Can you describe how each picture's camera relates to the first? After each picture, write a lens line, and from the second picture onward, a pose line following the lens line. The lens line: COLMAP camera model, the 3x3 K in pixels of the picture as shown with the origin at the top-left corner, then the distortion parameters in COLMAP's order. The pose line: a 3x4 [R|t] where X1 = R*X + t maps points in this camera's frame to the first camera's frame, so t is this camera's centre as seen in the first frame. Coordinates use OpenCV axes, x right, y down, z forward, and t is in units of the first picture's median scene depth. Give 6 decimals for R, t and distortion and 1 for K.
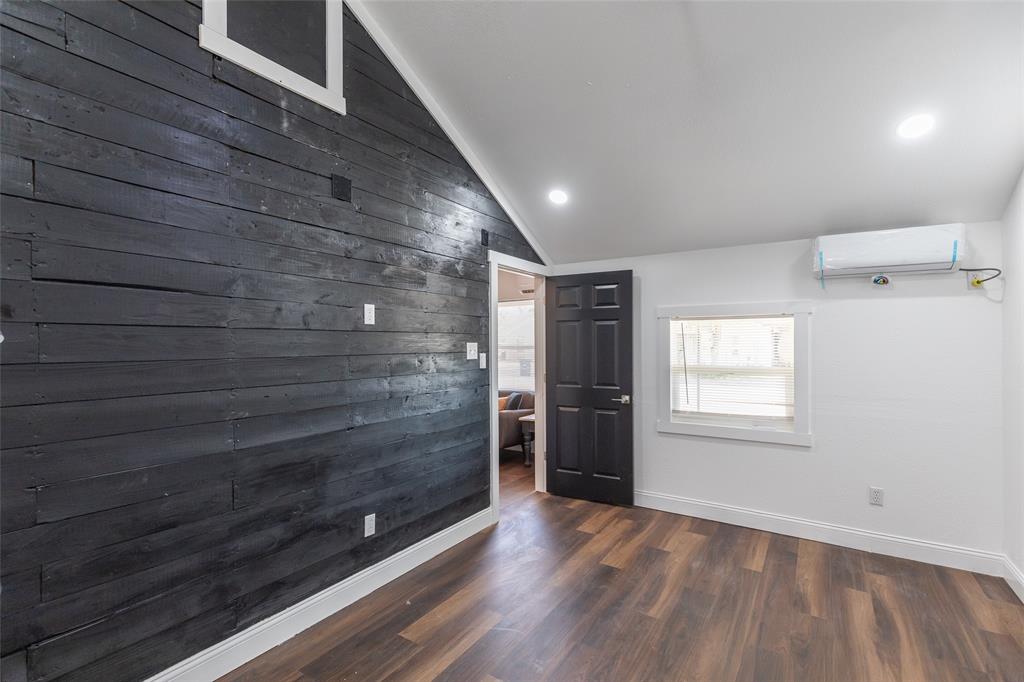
lens RADIAL K [[460.4, 0, 512.0], [0, 460.4, 335.0], [0, 0, 1]] dist [0.000450, -0.000984]
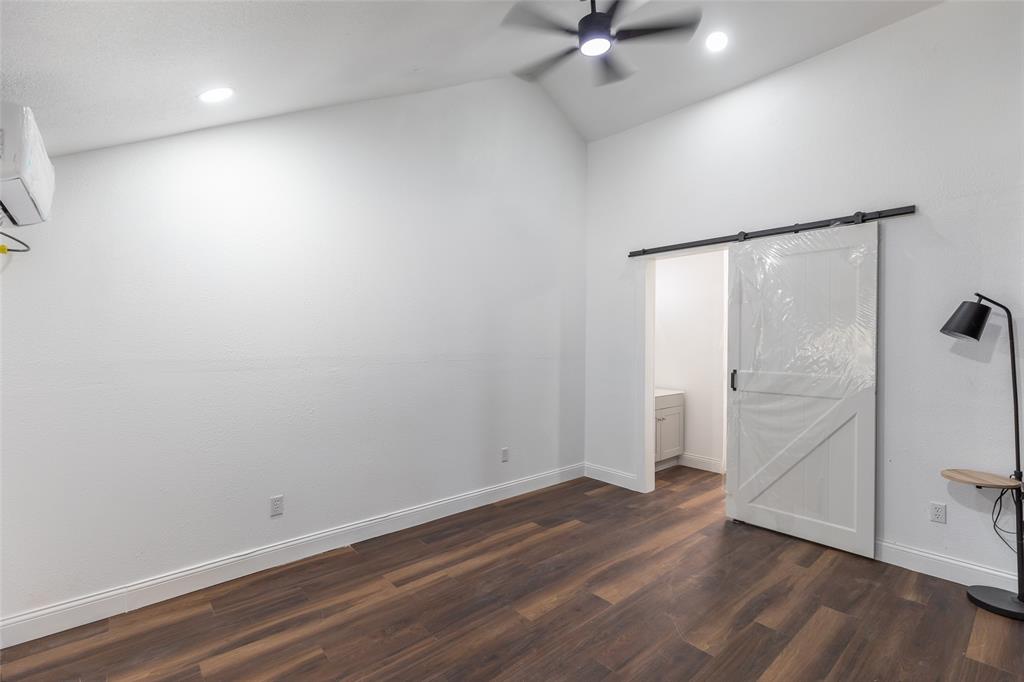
lens RADIAL K [[460.4, 0, 512.0], [0, 460.4, 335.0], [0, 0, 1]] dist [0.000450, -0.000984]
pose [[-0.964197, 0.000786, 0.265185, 0.090187], [-0.005953, 0.999679, -0.024611, 0.041918], [-0.265119, -0.025308, -0.963883, 1.767610]]
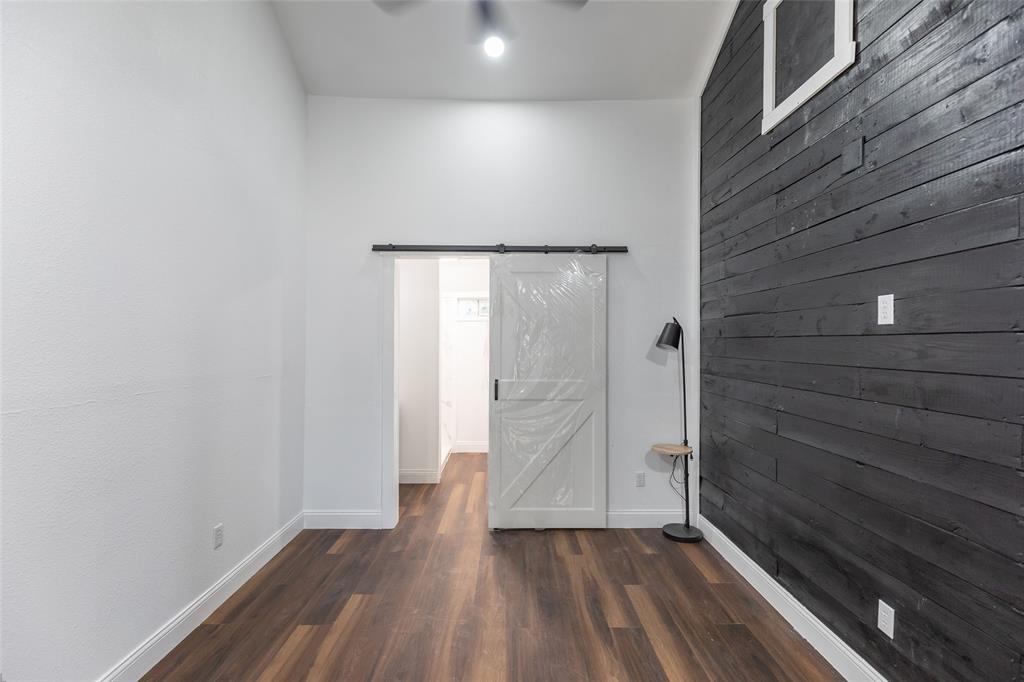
lens RADIAL K [[460.4, 0, 512.0], [0, 460.4, 335.0], [0, 0, 1]] dist [0.000450, -0.000984]
pose [[-0.830827, -0.010865, -0.556425, 0.594381], [0.005487, 0.999601, -0.027712, 0.009491], [0.556504, -0.026076, -0.830436, 1.409156]]
